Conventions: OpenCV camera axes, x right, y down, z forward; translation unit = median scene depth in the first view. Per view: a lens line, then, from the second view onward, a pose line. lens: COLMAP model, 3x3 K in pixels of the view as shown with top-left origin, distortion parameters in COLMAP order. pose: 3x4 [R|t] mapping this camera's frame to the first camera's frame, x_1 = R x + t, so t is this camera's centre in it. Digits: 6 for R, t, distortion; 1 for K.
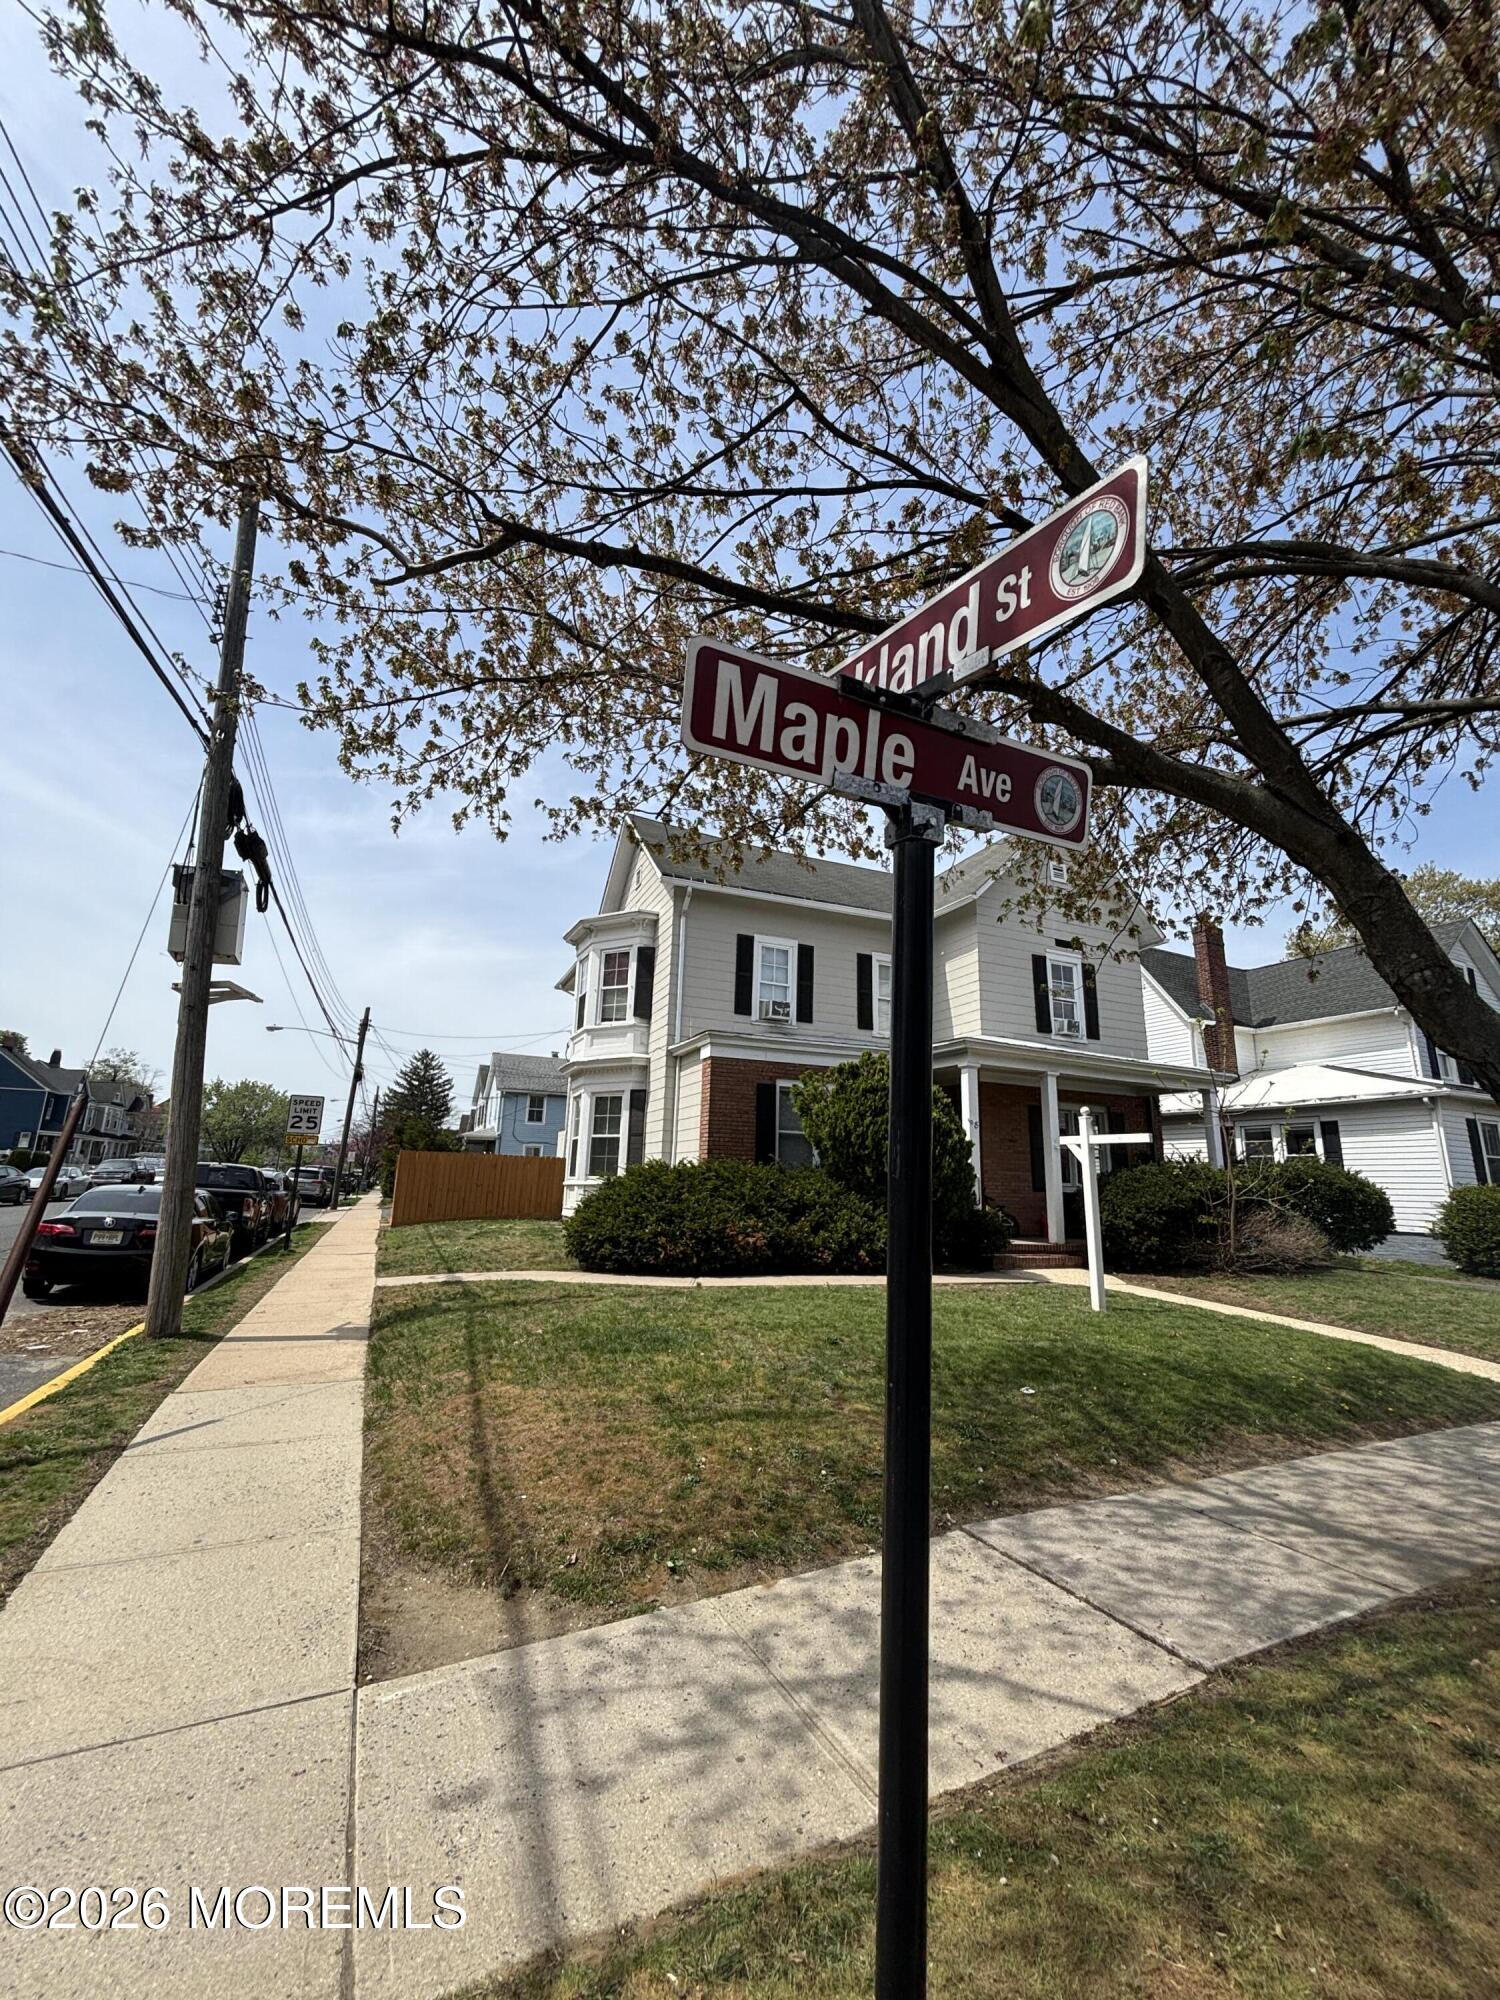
lens RADIAL K [[811.6, 0, 759.0], [0, 811.6, 996.9], [0, 0, 1]] dist [0.002767, 0.000353]
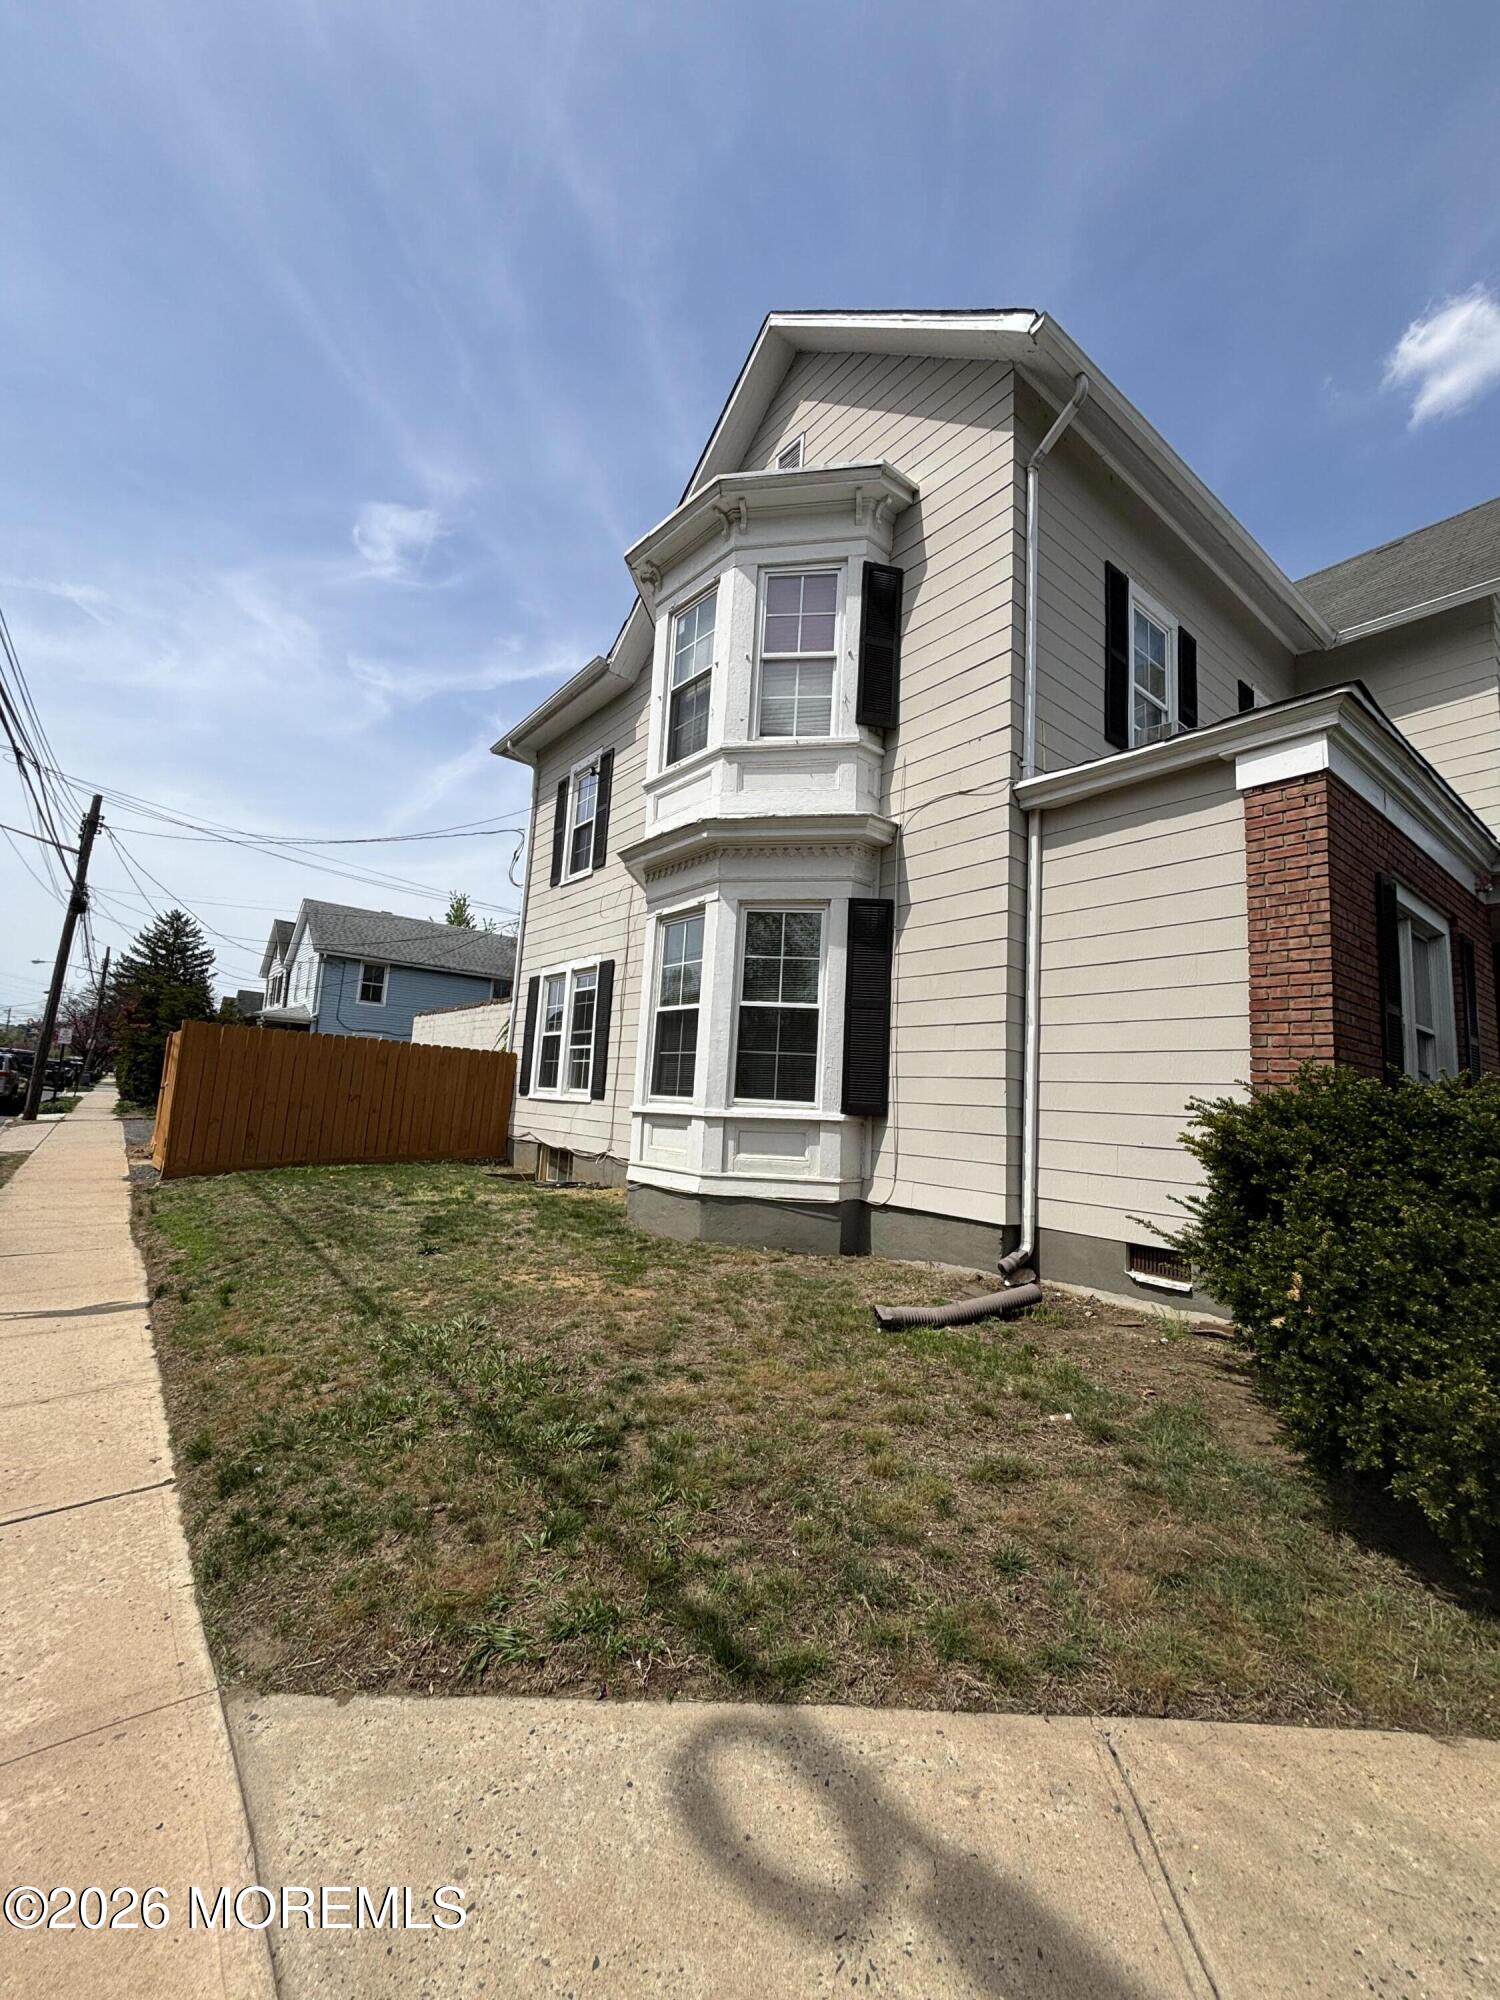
lens RADIAL K [[811.6, 0, 744.3], [0, 811.6, 1001.9], [0, 0, 1]] dist [0.002767, 0.000353]
pose [[0.970751, 0.067650, 0.230362, -0.129673], [-0.092967, 0.990546, 0.100872, 0.055889], [-0.221360, -0.119338, 0.967863, 0.260211]]
